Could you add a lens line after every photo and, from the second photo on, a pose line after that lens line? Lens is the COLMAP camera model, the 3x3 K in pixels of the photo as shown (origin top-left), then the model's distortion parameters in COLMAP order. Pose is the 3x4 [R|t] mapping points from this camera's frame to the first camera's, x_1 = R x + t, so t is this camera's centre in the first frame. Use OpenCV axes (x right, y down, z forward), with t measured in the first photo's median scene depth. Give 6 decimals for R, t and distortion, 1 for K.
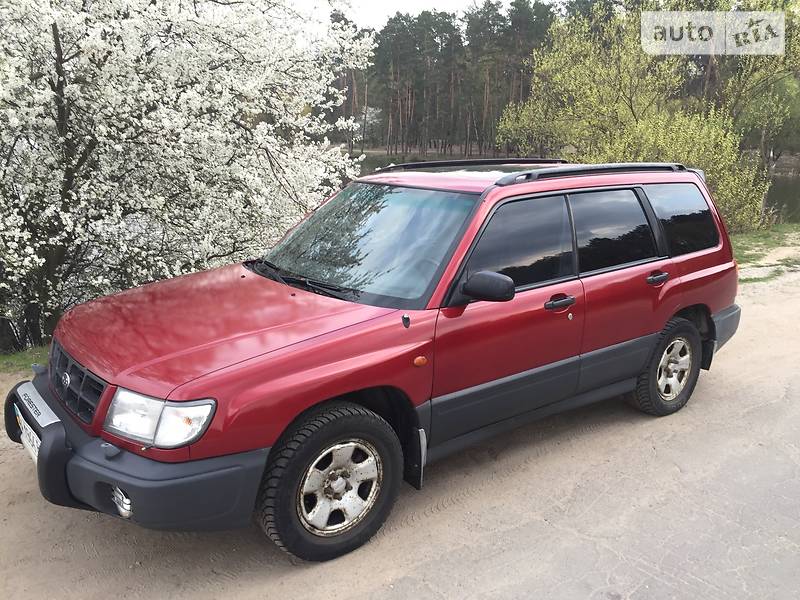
lens RADIAL K [[675.6, 0, 400.7], [0, 675.6, 298.4], [0, 0, 1]] dist [0.065755, -0.073177]
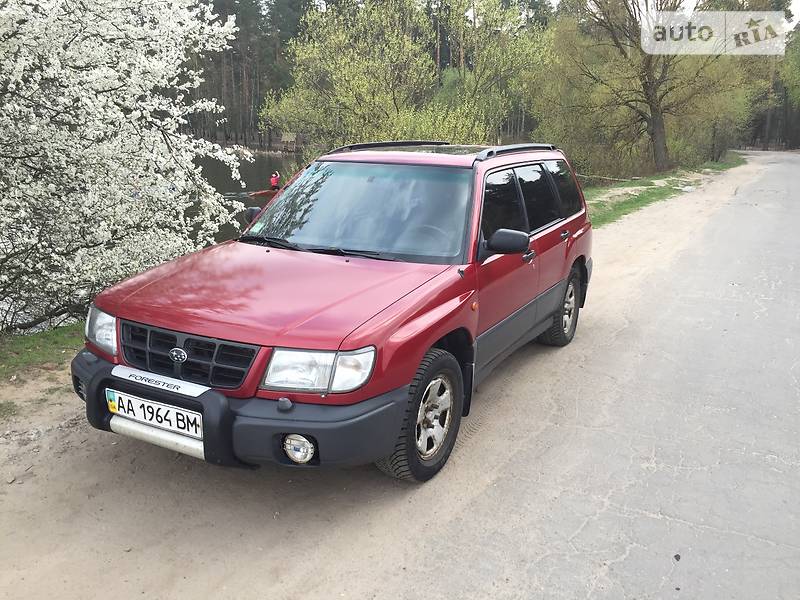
lens RADIAL K [[675.6, 0, 395.0], [0, 675.6, 301.6], [0, 0, 1]] dist [0.065755, -0.073177]
pose [[0.919850, -0.088853, 0.382075, -0.442787], [0.081174, 0.996042, 0.036207, 0.023540], [-0.383779, -0.002290, 0.923422, -0.043684]]
